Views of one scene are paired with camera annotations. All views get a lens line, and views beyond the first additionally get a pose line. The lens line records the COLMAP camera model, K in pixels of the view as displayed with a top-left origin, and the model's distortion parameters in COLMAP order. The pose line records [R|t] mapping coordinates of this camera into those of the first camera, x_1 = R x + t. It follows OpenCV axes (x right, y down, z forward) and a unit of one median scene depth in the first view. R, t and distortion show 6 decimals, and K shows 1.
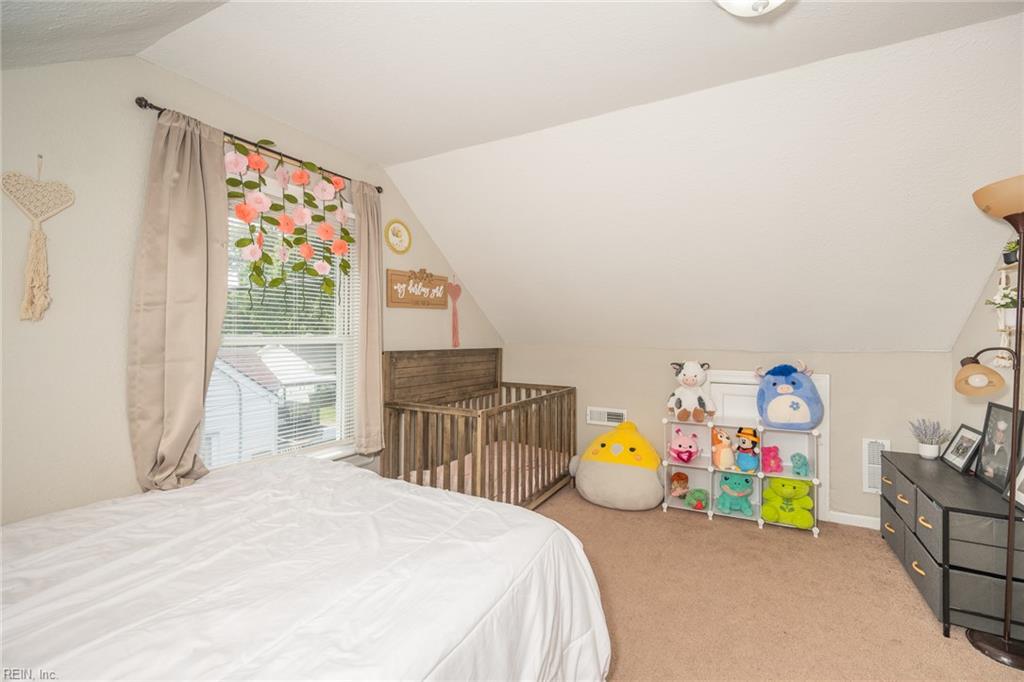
lens RADIAL K [[438.3, 0, 512.0], [0, 438.3, 341.0], [0, 0, 1]] dist [0.000171, 0.000196]
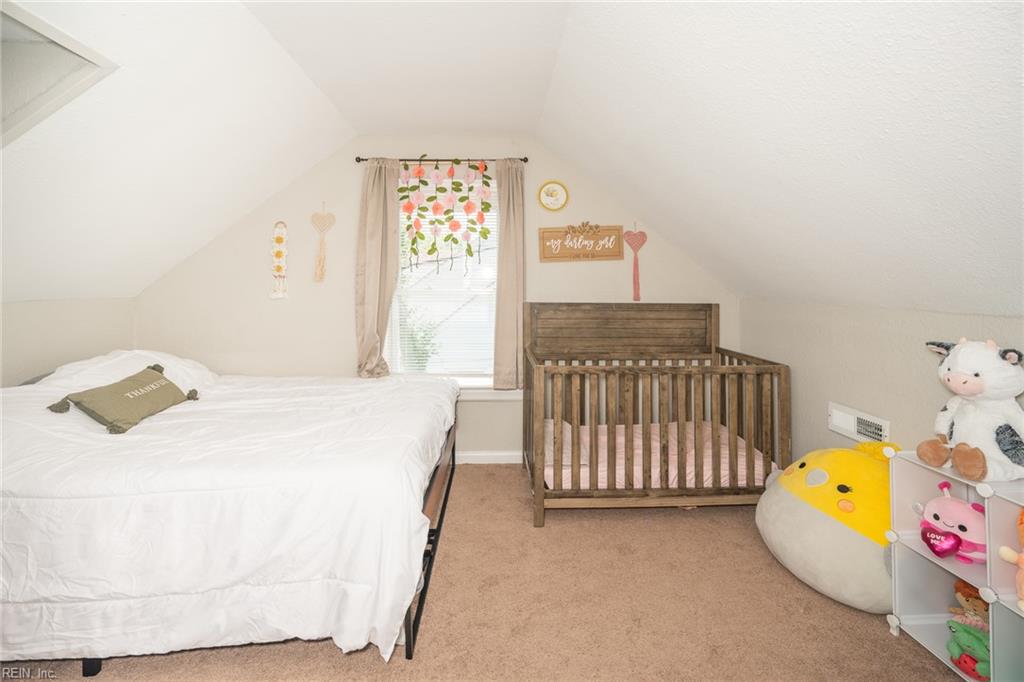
lens RADIAL K [[420.1, 0, 513.3], [0, 420.1, 284.6], [0, 0, 1]] dist [0.000670, 0.000086]
pose [[0.523703, -0.013039, -0.851801, 0.541947], [-0.008285, 0.999758, -0.020398, 0.000080], [0.851861, 0.017740, 0.523468, 0.368666]]
